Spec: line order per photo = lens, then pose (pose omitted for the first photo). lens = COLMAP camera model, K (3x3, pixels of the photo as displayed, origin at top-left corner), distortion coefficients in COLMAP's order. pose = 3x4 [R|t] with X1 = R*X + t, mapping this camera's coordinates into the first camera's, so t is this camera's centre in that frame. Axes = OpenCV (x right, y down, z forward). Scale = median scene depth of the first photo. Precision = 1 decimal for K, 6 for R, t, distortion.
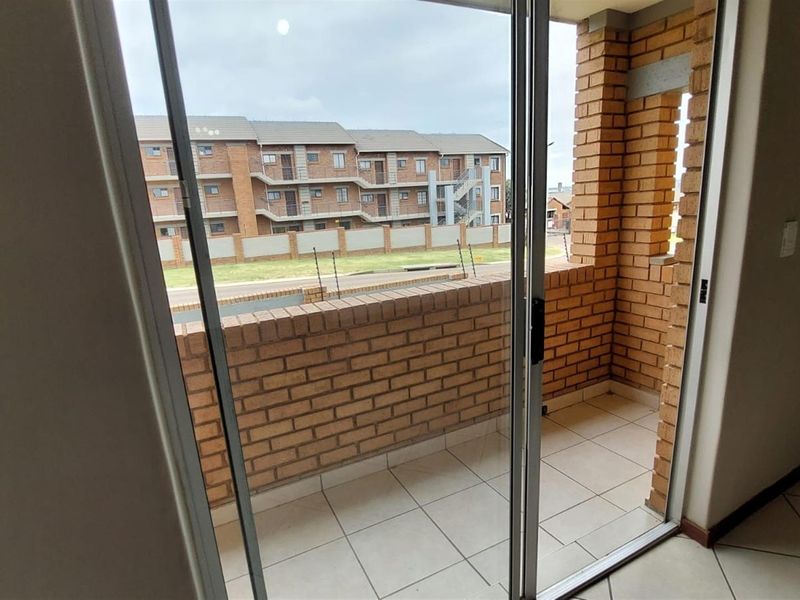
lens RADIAL K [[435.0, 0, 395.4], [0, 435.0, 304.3], [0, 0, 1]] dist [-0.001813, 0.000109]
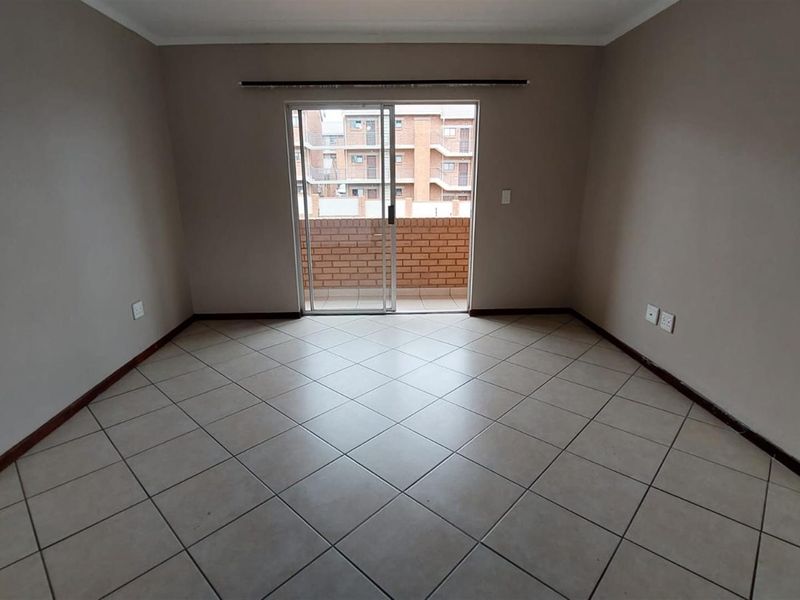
lens RADIAL K [[435.0, 0, 395.4], [0, 435.0, 304.3], [0, 0, 1]] dist [-0.001813, 0.000109]
pose [[0.914722, 0.165626, -0.368580, 0.793309], [-0.142882, 0.985786, 0.088380, 0.206135], [0.377979, -0.028180, 0.925385, -1.001836]]
